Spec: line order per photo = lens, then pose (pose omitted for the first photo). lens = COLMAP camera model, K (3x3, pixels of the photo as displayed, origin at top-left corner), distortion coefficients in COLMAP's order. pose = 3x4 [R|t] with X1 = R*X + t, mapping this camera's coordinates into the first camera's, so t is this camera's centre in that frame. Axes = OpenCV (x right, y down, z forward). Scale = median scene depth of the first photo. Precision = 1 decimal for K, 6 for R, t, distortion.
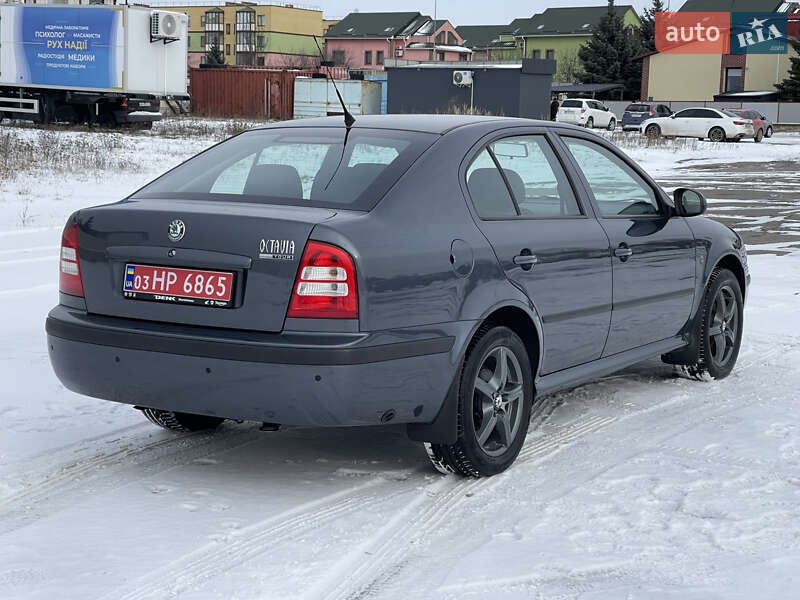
lens RADIAL K [[1478.3, 0, 383.7], [0, 1478.3, 296.2], [0, 0, 1]] dist [0.231143, 0.074067]
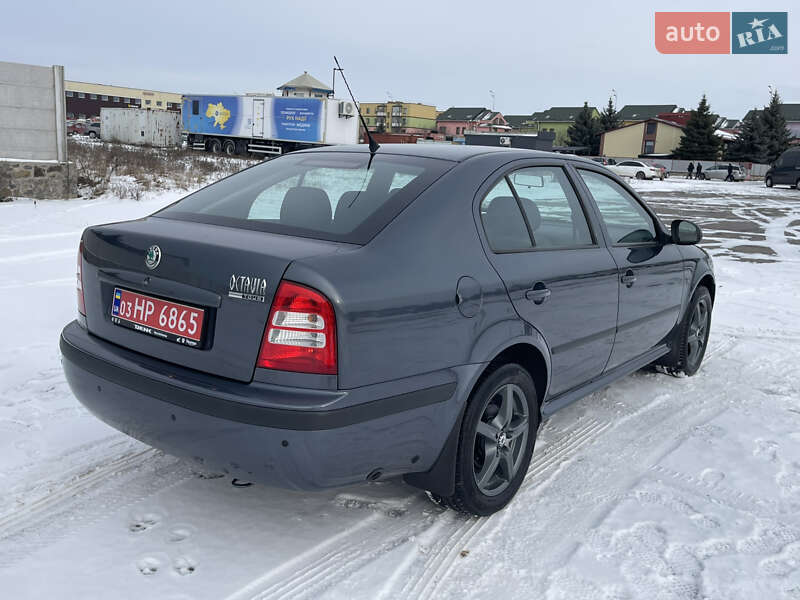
lens RADIAL K [[734.2, 0, 391.7], [0, 734.2, 307.9], [0, 0, 1]] dist [0.052404, -0.018782]
pose [[0.994874, 0.047348, -0.089358, 0.038694], [-0.040292, 0.996045, 0.079183, -0.044529], [0.092753, -0.075177, 0.992847, 0.454719]]
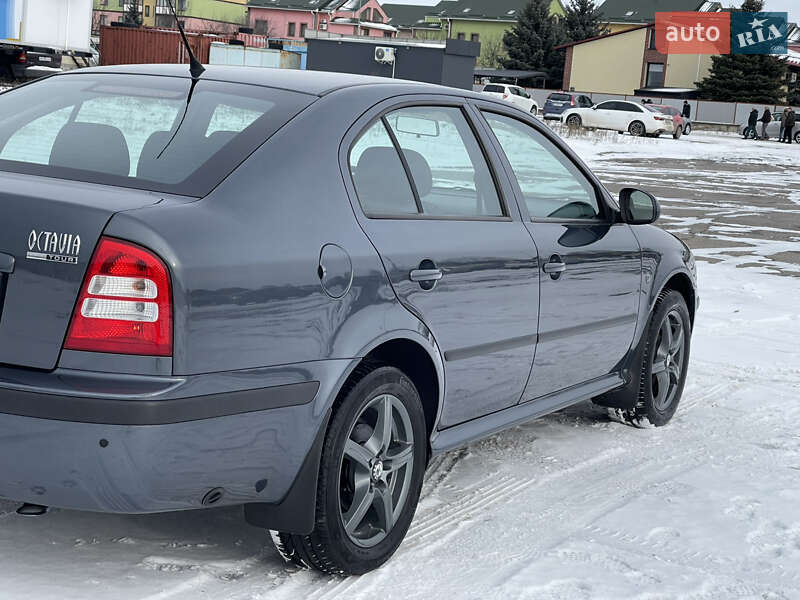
lens RADIAL K [[1486.3, 0, 400.1], [0, 1486.3, 286.9], [0, 0, 1]] dist [0.266360, 0.030212]
pose [[0.996247, 0.051083, 0.069873, 0.028853], [-0.051650, 0.998645, 0.006331, -0.020254], [-0.069455, -0.009916, 0.997536, 0.242089]]
